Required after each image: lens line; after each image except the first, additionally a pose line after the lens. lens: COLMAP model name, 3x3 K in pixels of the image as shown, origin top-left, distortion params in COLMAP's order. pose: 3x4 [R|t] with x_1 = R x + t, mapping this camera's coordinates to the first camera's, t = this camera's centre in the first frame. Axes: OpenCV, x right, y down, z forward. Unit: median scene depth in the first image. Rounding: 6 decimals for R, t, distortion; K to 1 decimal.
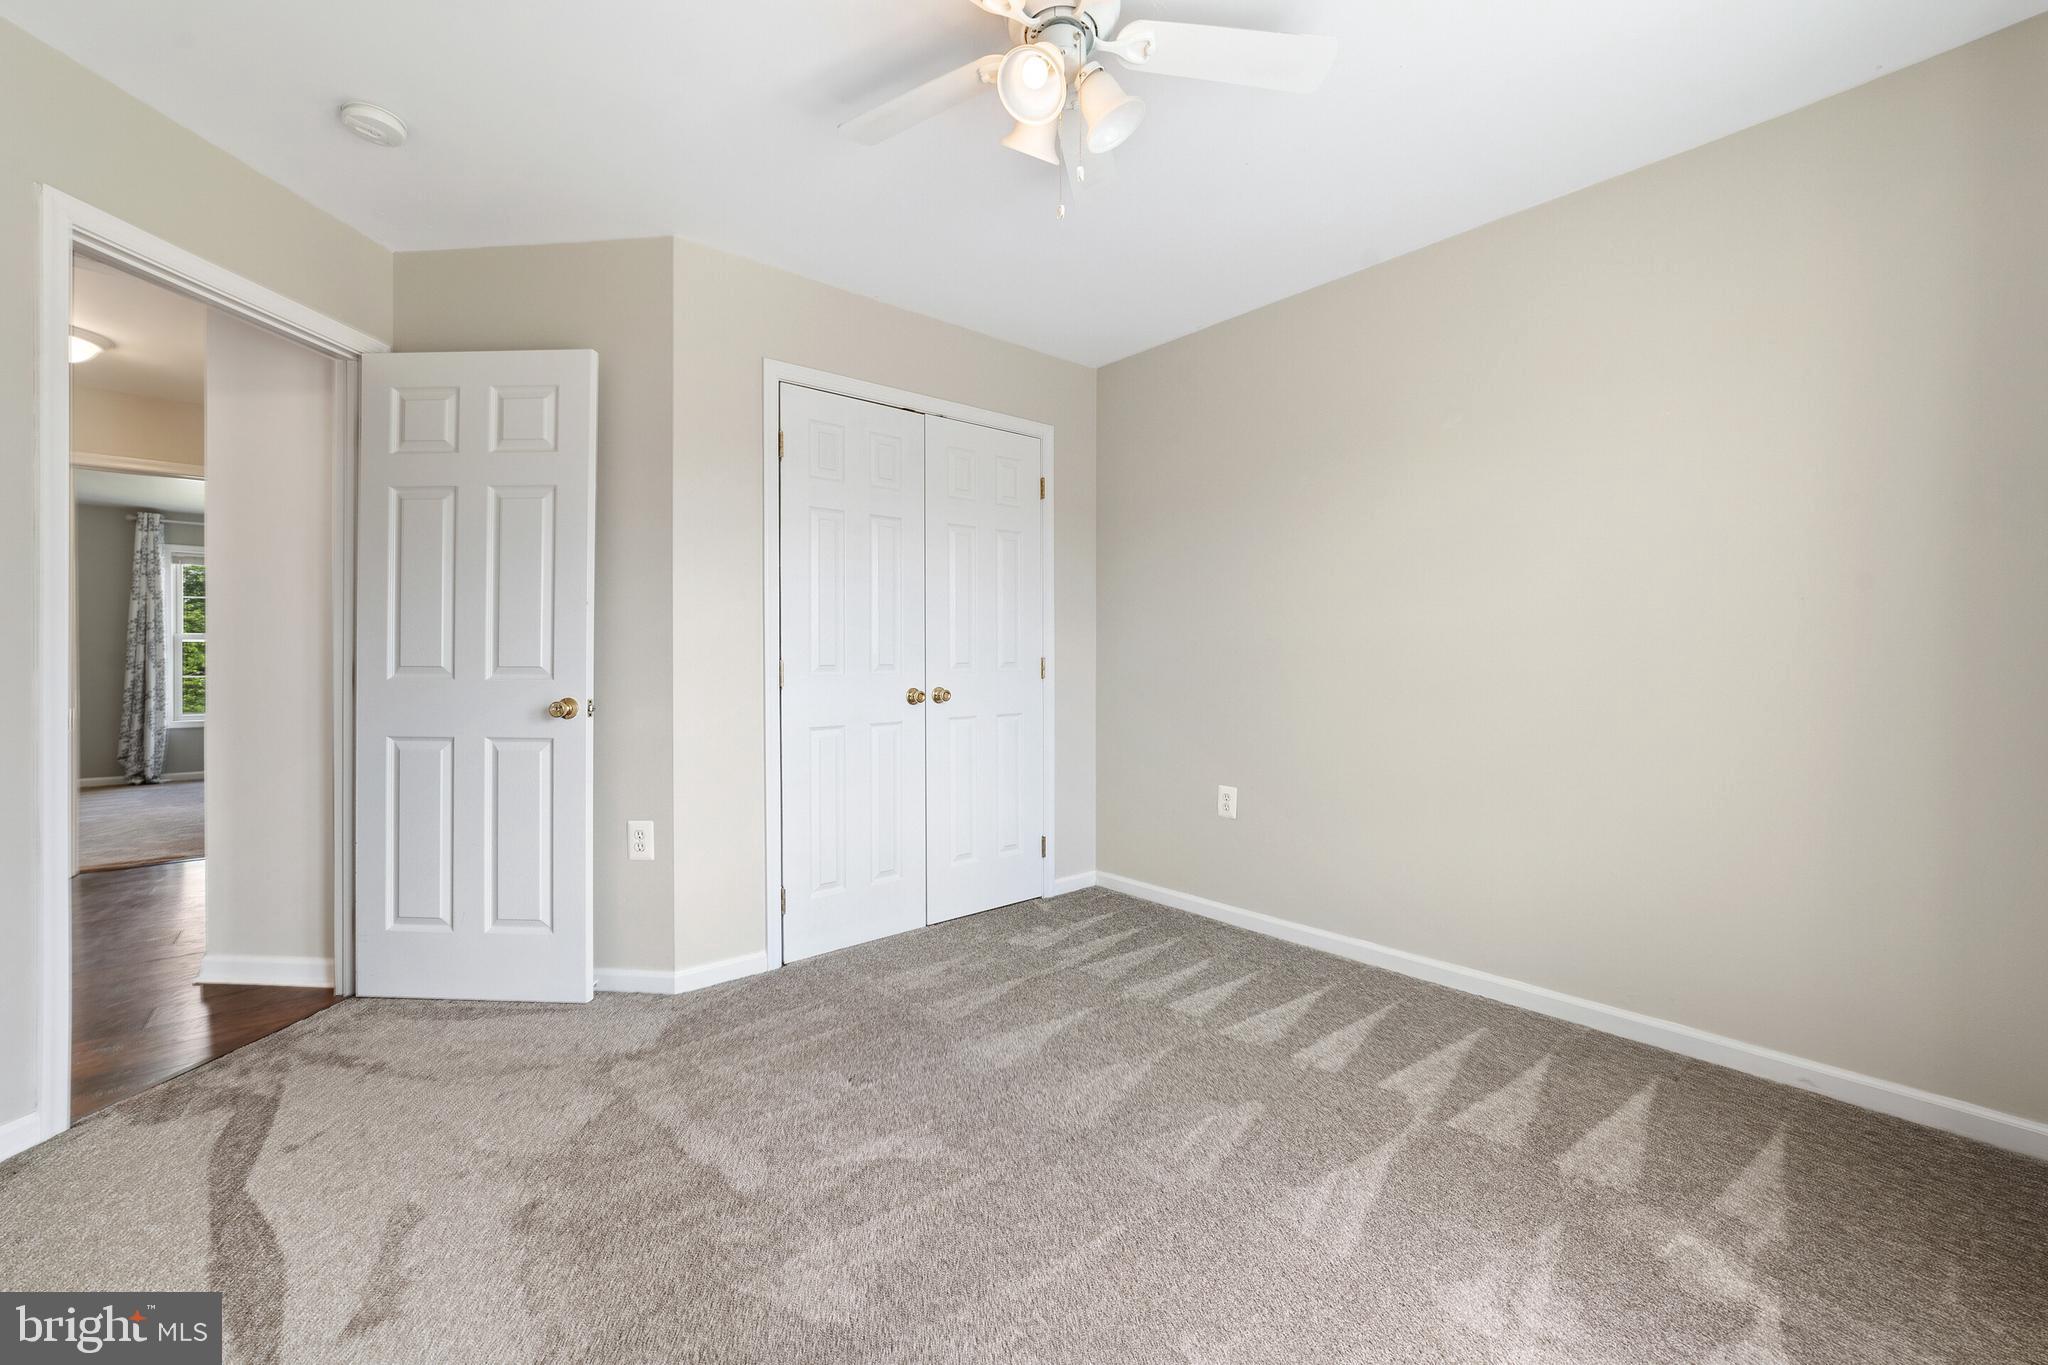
lens RADIAL K [[802.4, 0, 1024.0], [0, 802.4, 682.5], [0, 0, 1]] dist [-0.021042, 0.008873]
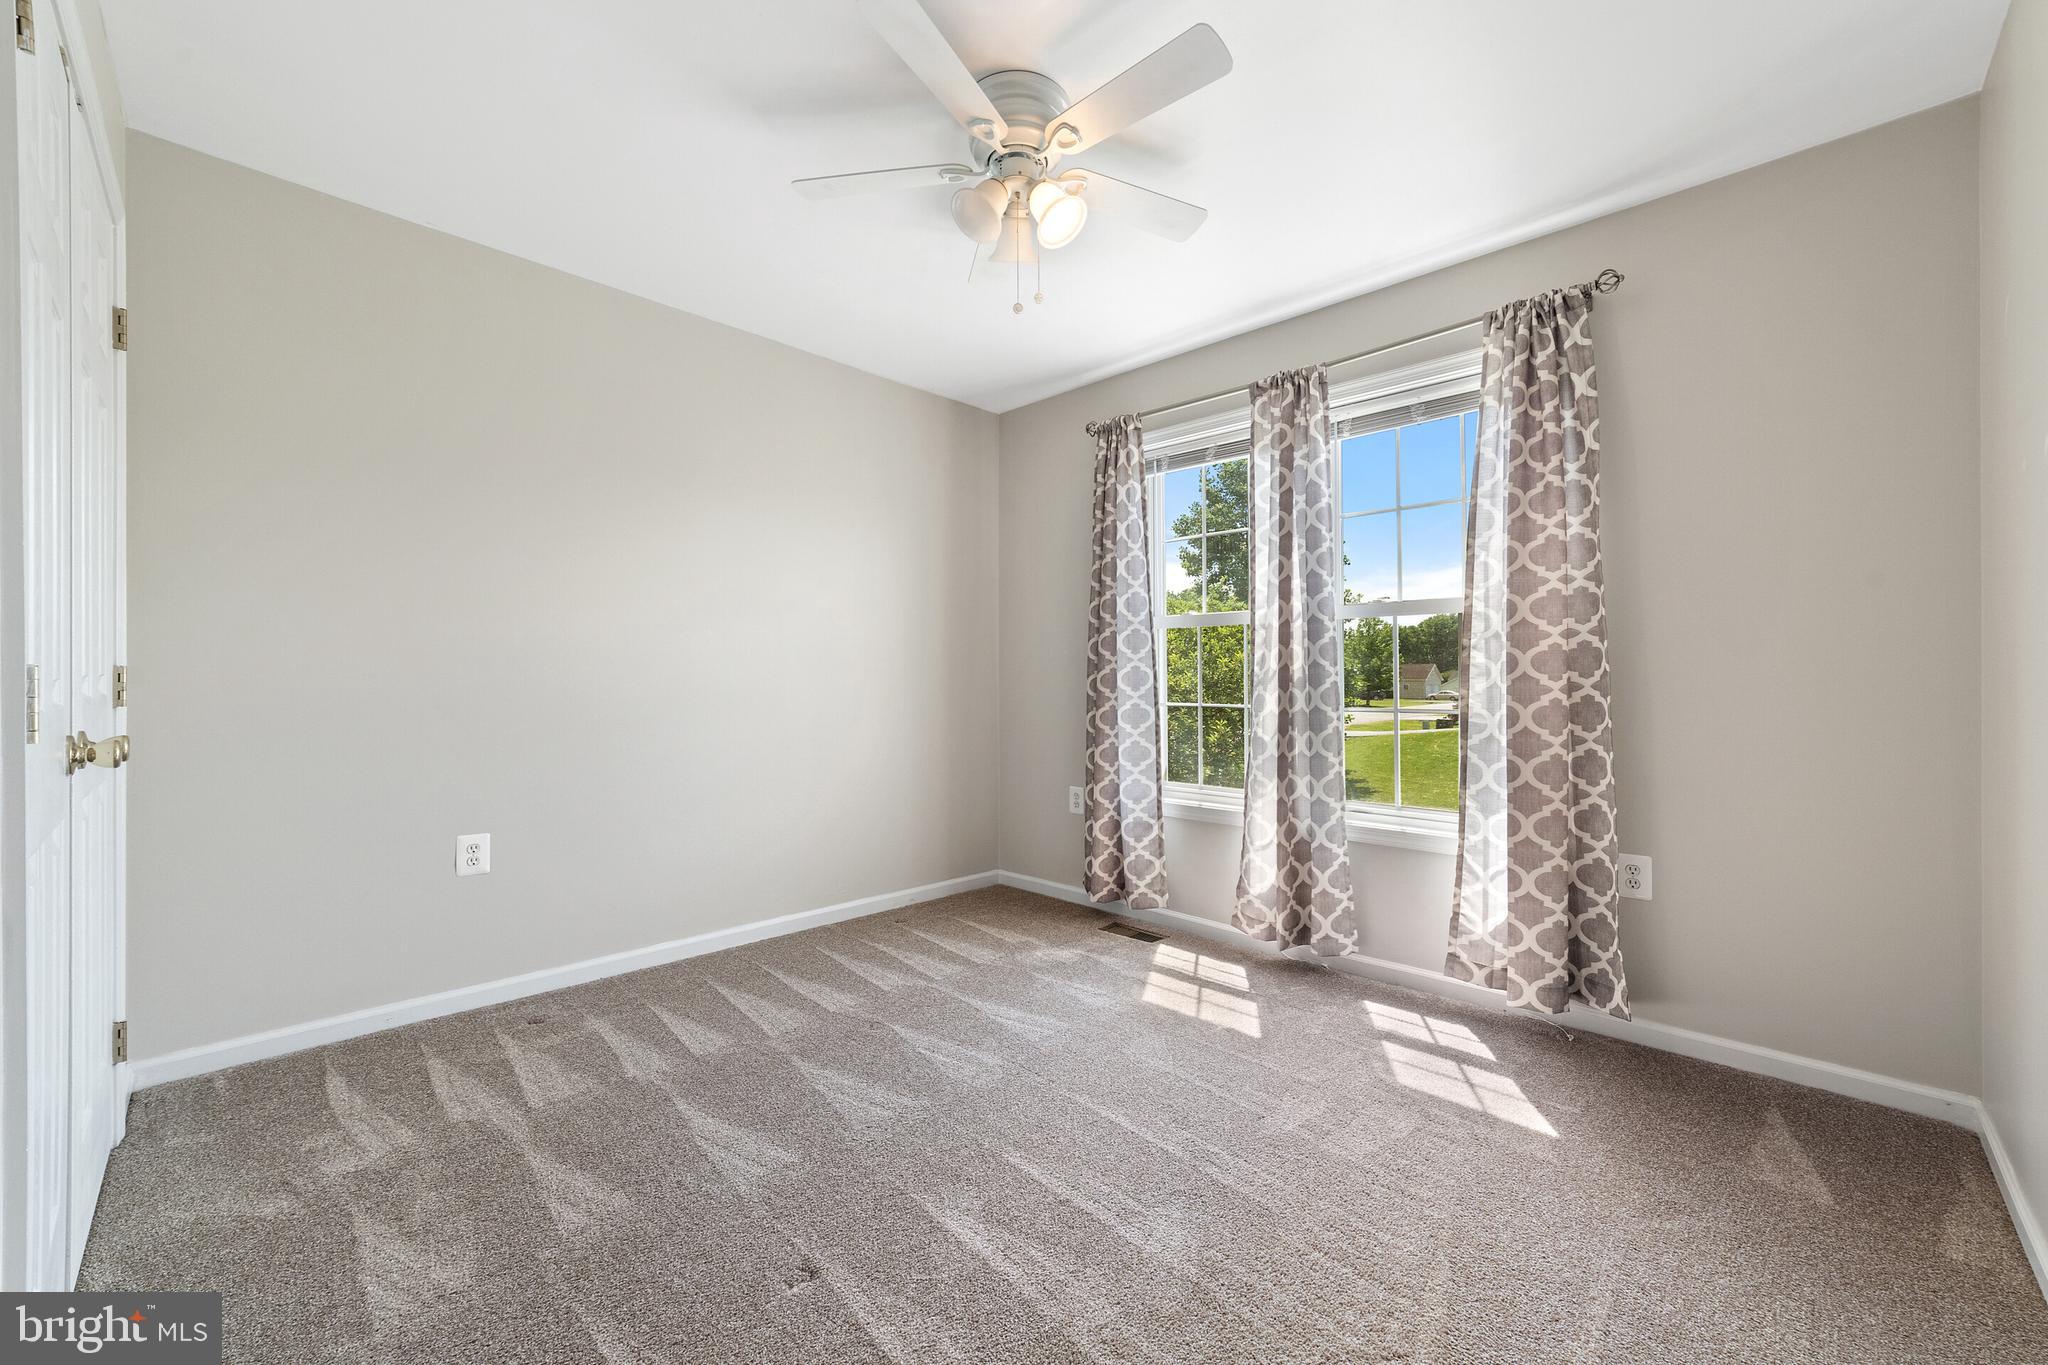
lens RADIAL K [[802.4, 0, 1024.0], [0, 802.4, 682.5], [0, 0, 1]] dist [-0.021042, 0.008873]
pose [[-0.088454, 0.002013, 0.996078, -0.827394], [0.010466, 0.999945, -0.001092, -0.019113], [-0.996025, 0.010328, -0.088470, 0.765202]]
